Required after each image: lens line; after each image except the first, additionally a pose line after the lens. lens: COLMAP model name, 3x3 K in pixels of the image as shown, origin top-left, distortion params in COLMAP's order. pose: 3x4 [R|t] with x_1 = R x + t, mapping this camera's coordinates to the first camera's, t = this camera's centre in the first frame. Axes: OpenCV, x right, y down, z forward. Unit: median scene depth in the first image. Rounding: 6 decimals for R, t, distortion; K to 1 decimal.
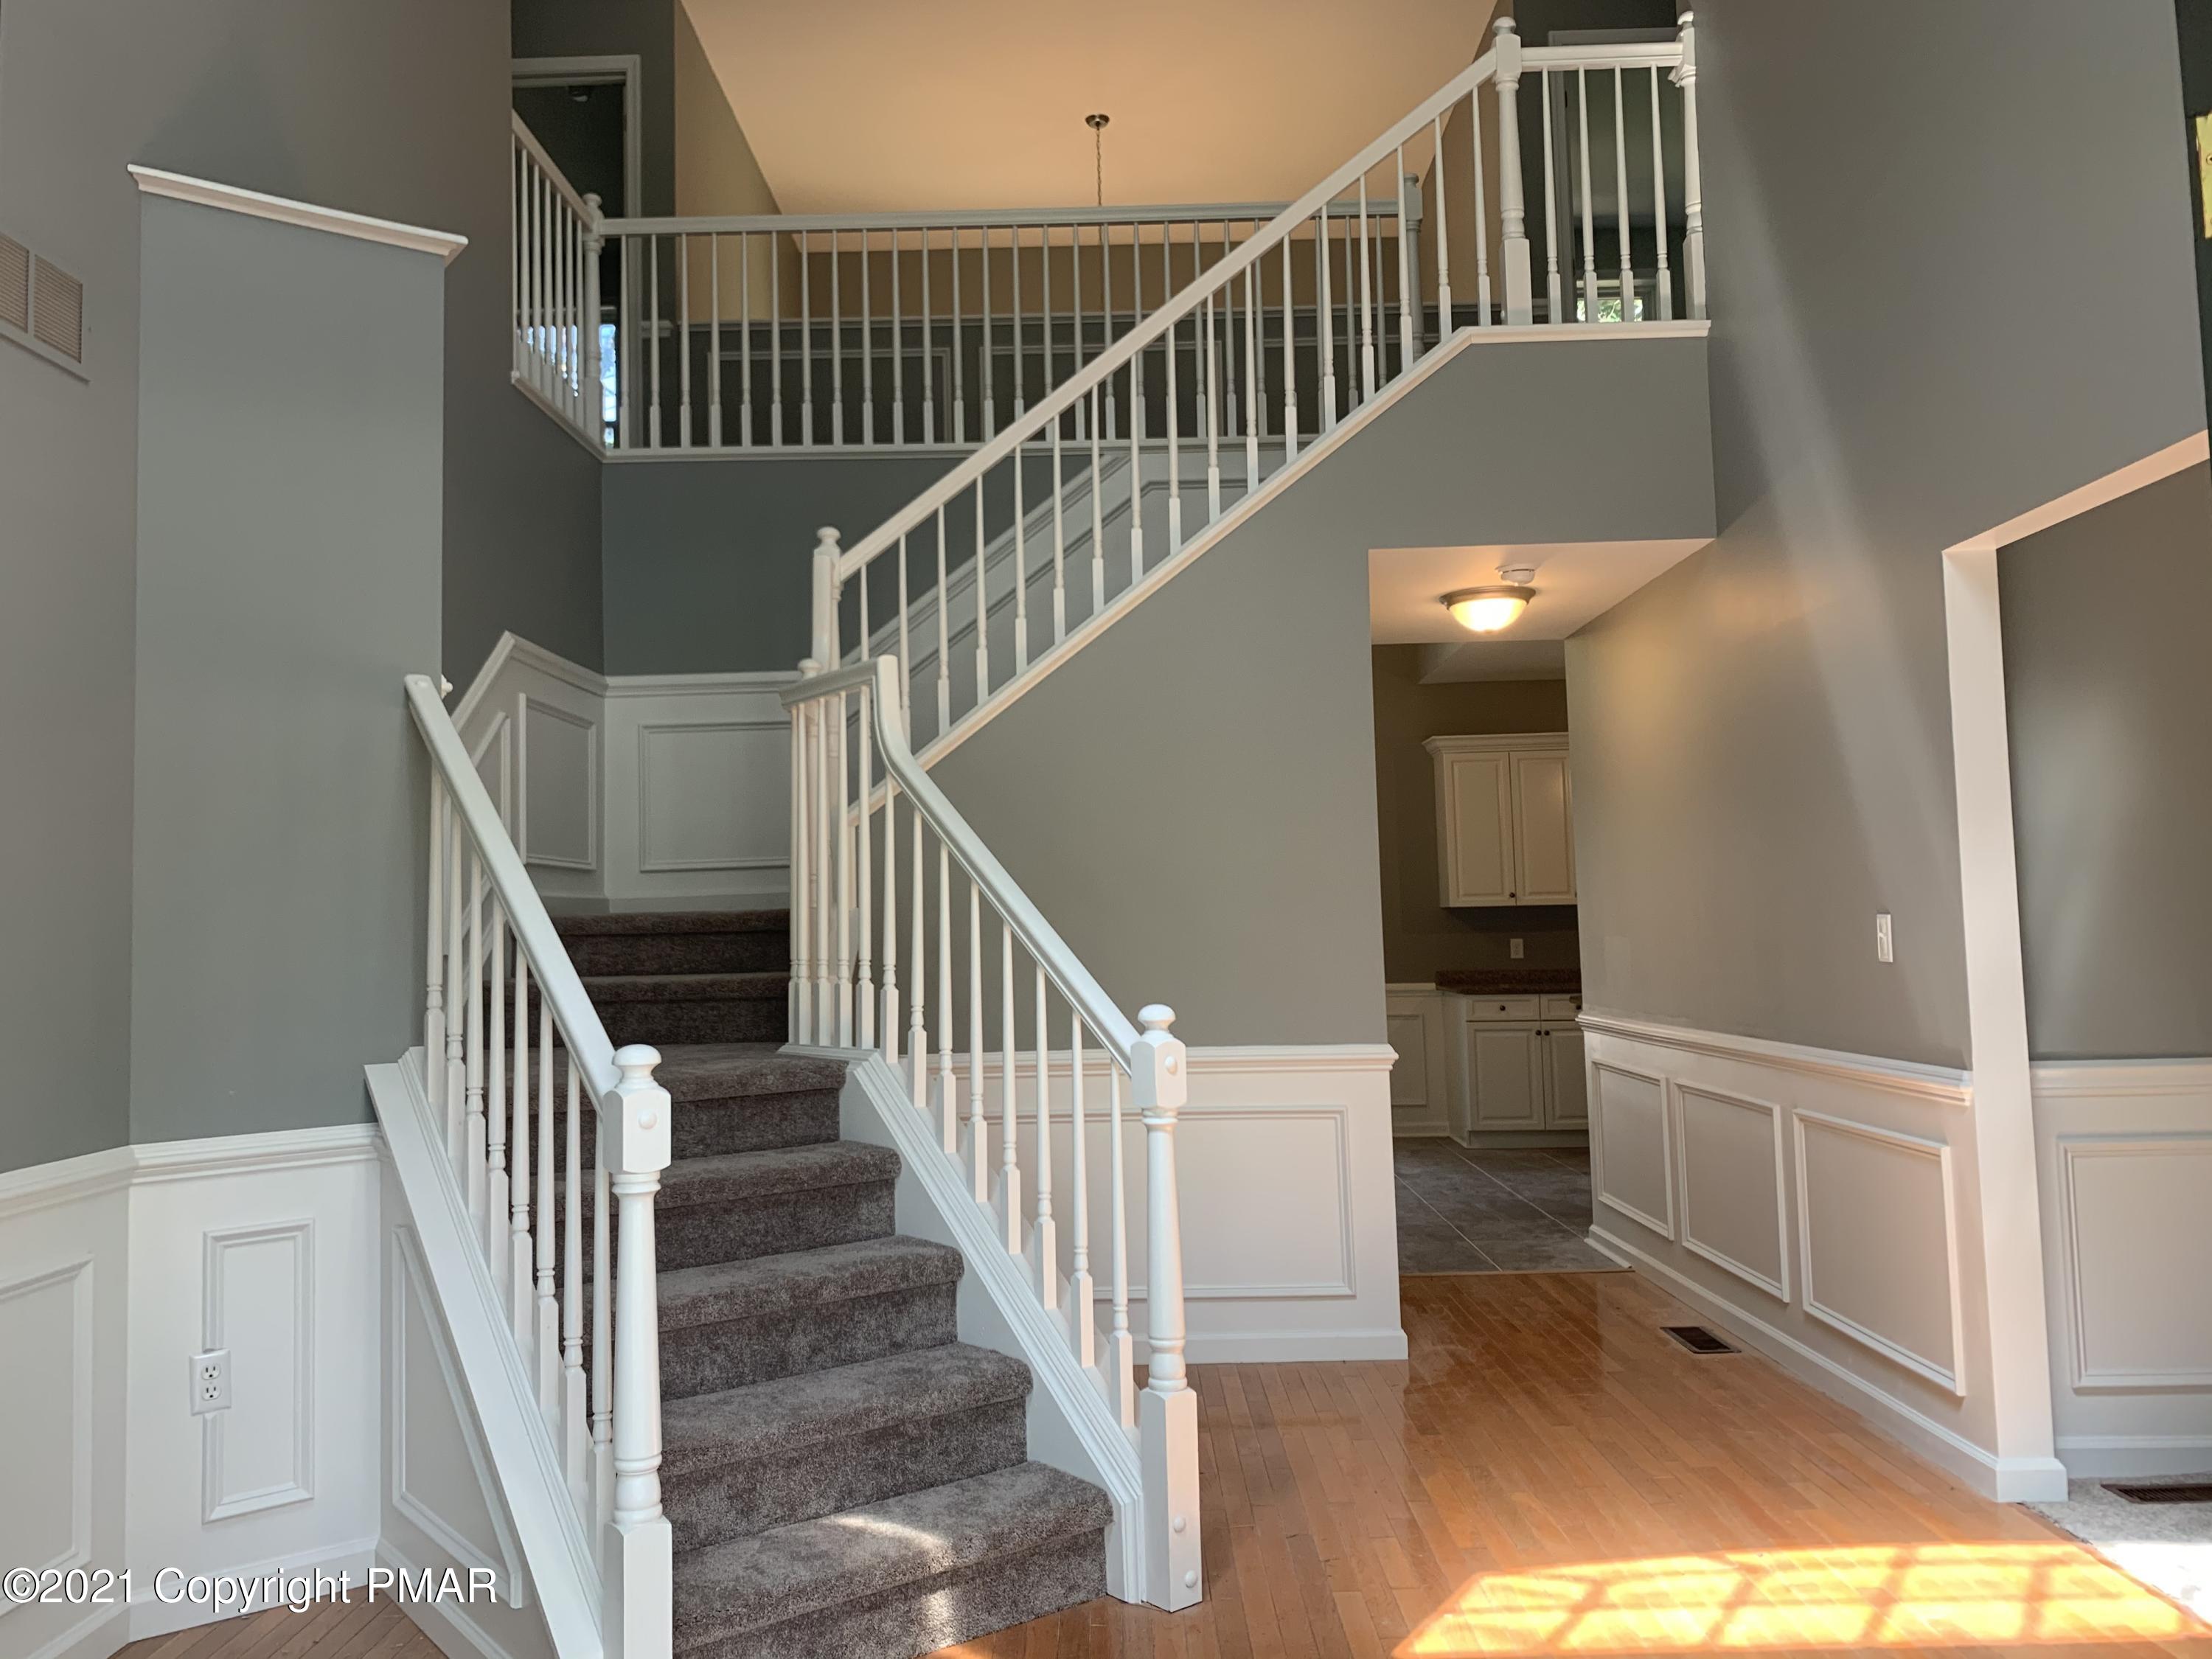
lens RADIAL K [[1701.7, 0, 1103.7], [0, 1701.7, 801.7], [0, 0, 1]] dist [0.043200, -0.030627]
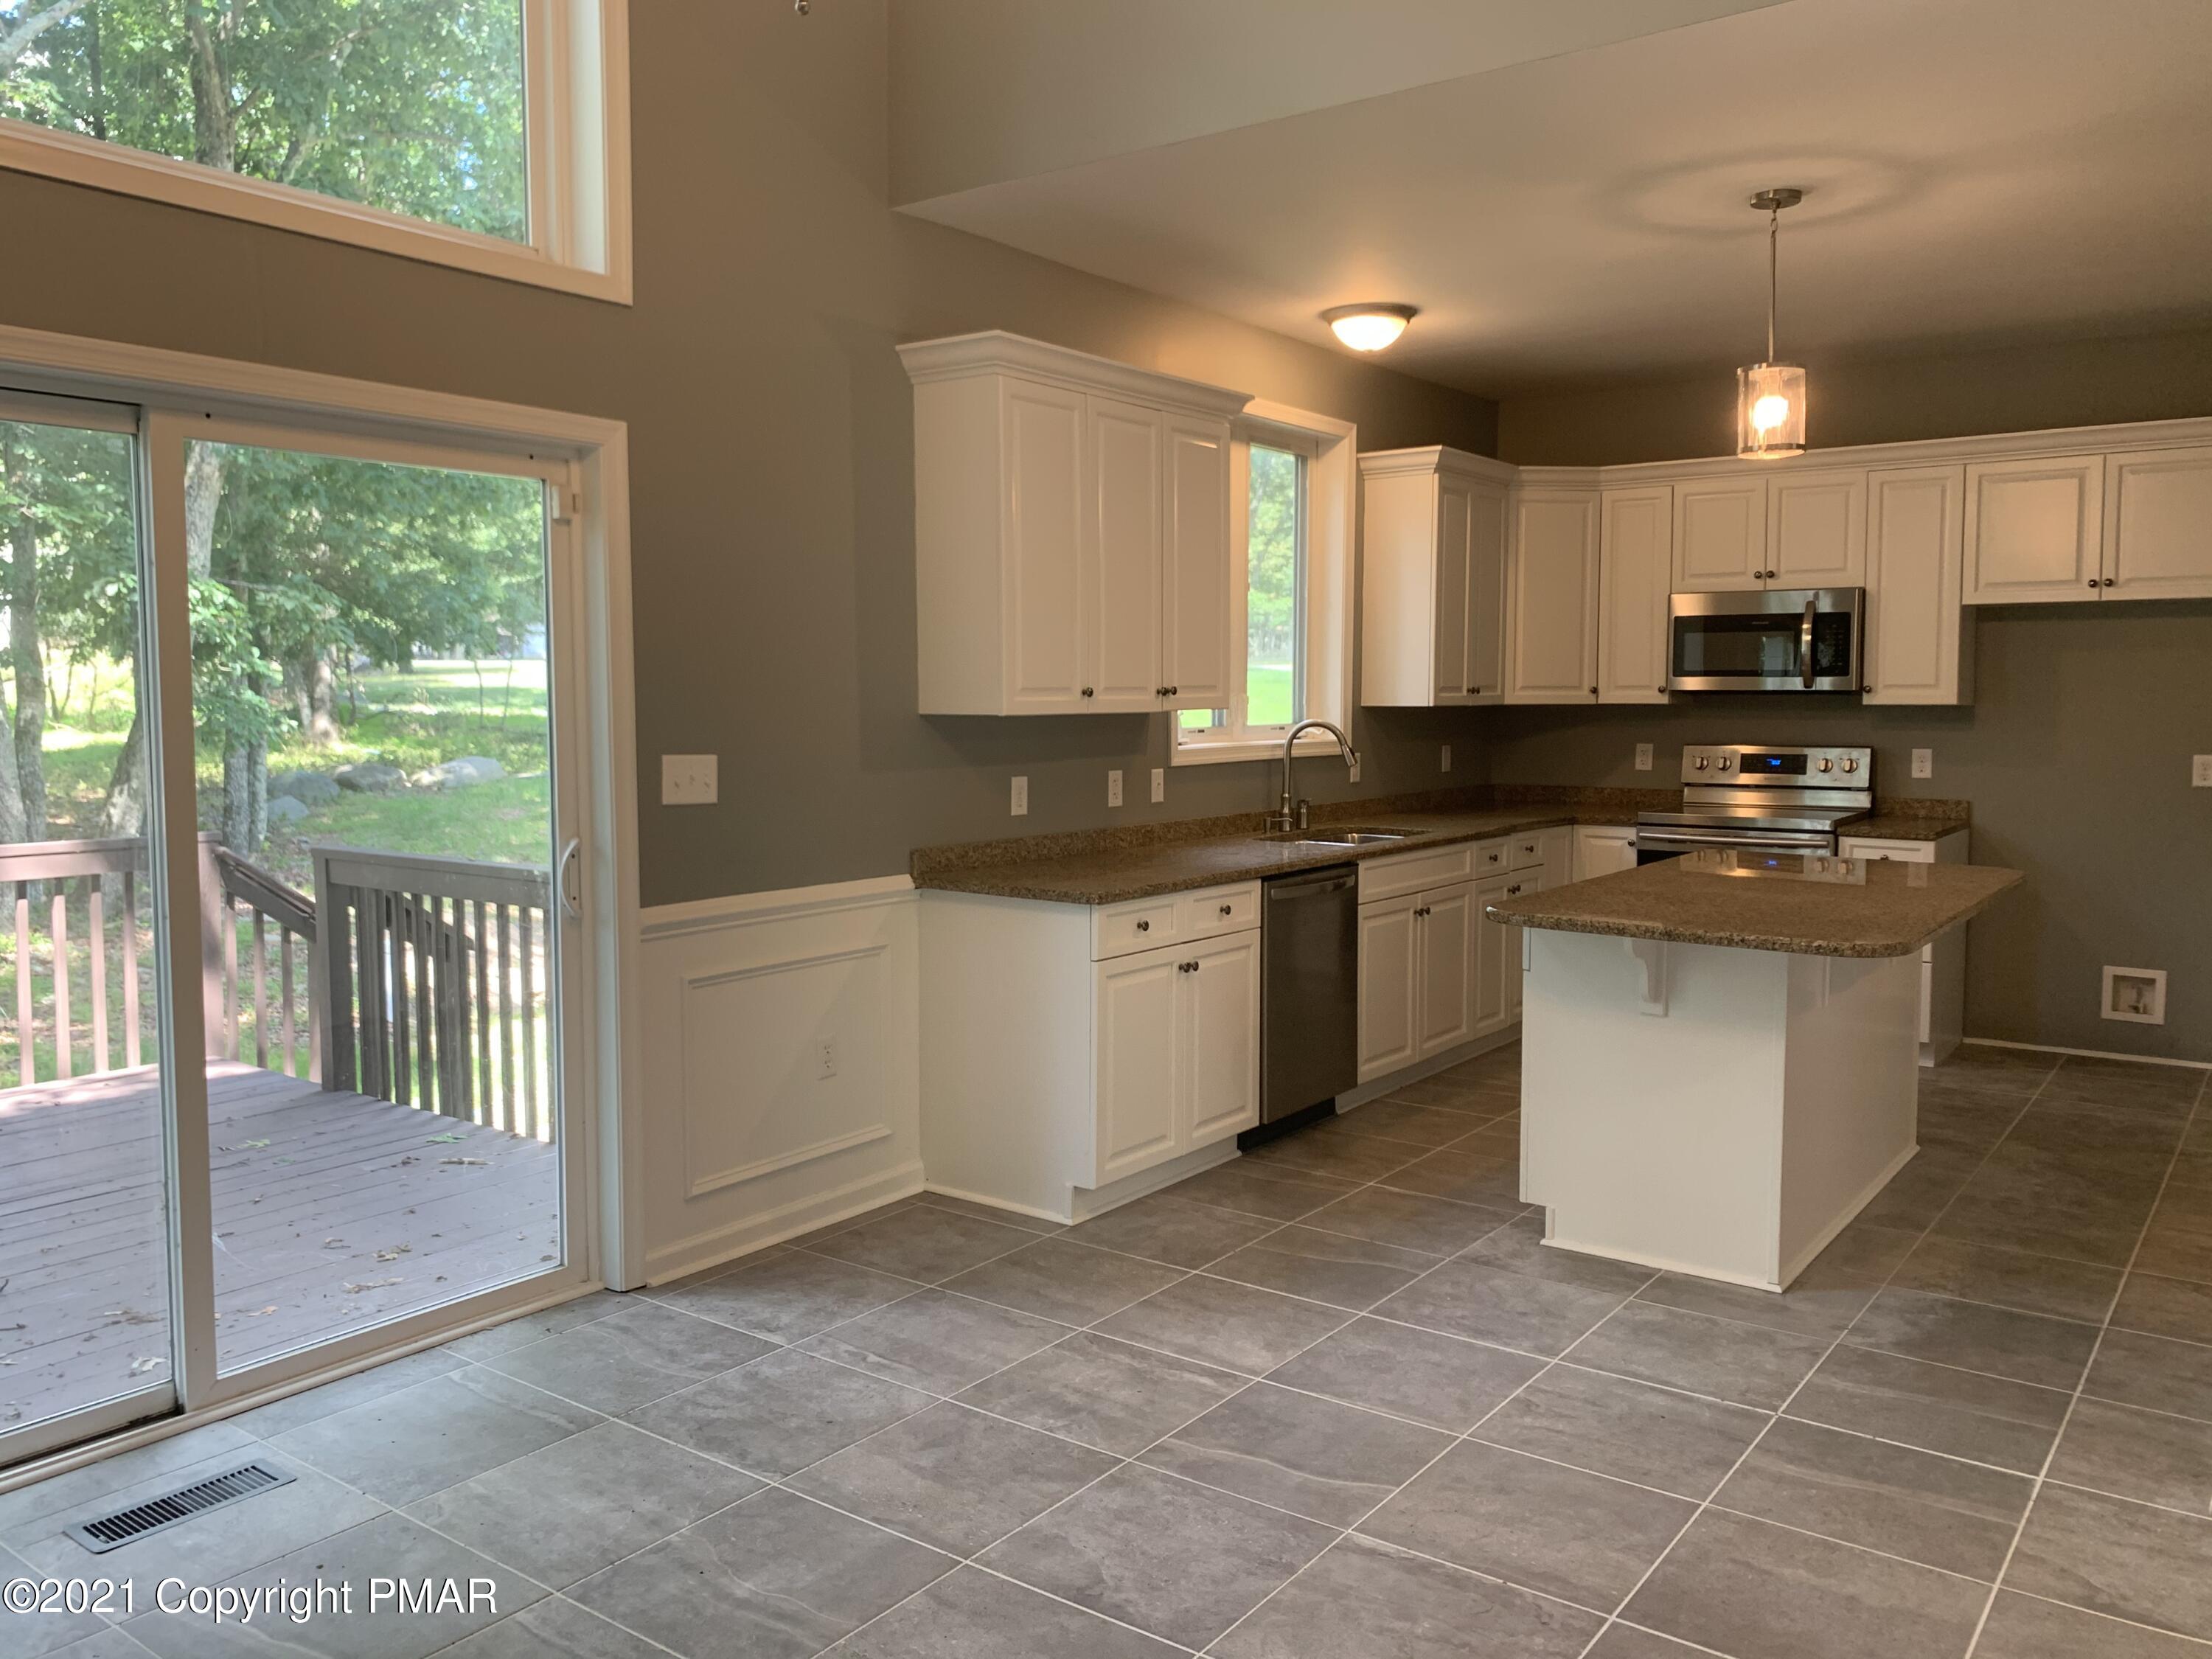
lens RADIAL K [[1706.0, 0, 1104.4], [0, 1706.0, 805.5], [0, 0, 1]] dist [0.012904, -0.010736]
pose [[0.591727, -0.028554, 0.805633, -0.153103], [-0.071742, 0.993542, 0.087908, 0.044055], [-0.802940, -0.109815, 0.585856, 0.704912]]
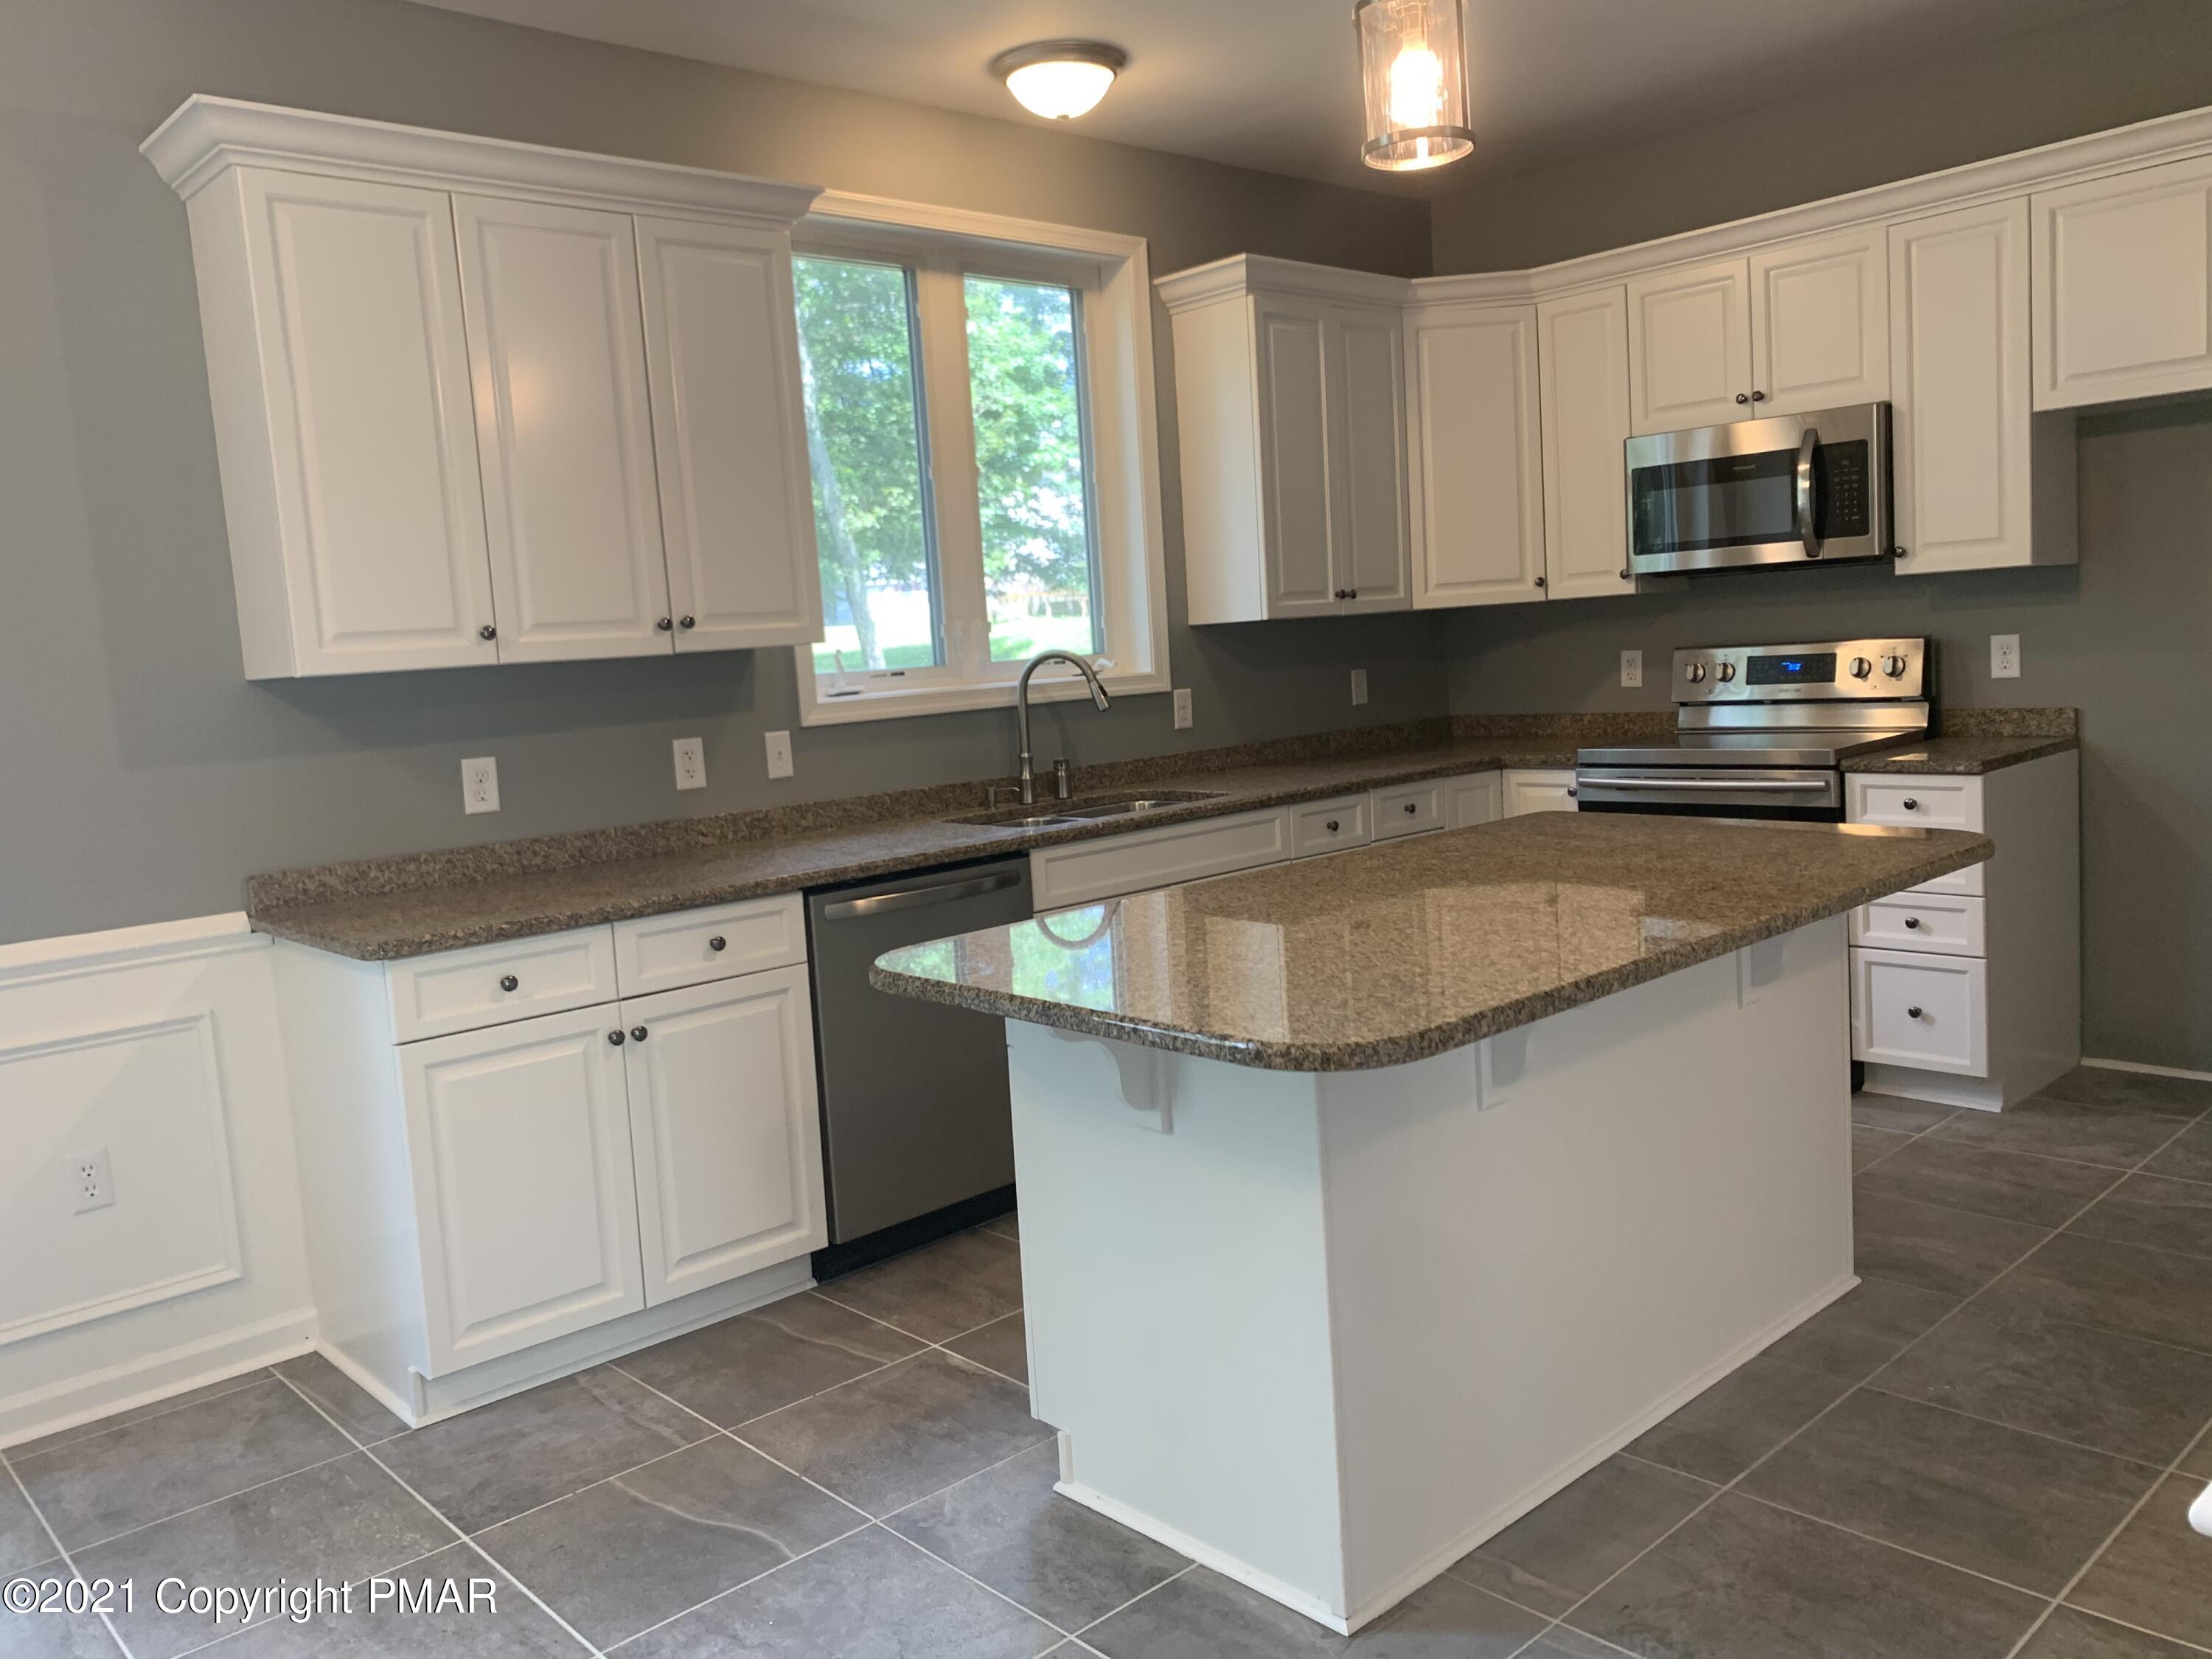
lens RADIAL K [[1691.4, 0, 1106.0], [0, 1691.4, 829.5], [0, 0, 1]] dist [0.005978, -0.012534]
pose [[0.734310, -0.096459, 0.671926, 0.101632], [-0.002257, 0.989500, 0.144515, 0.044715], [-0.678810, -0.107635, 0.726383, 0.671412]]
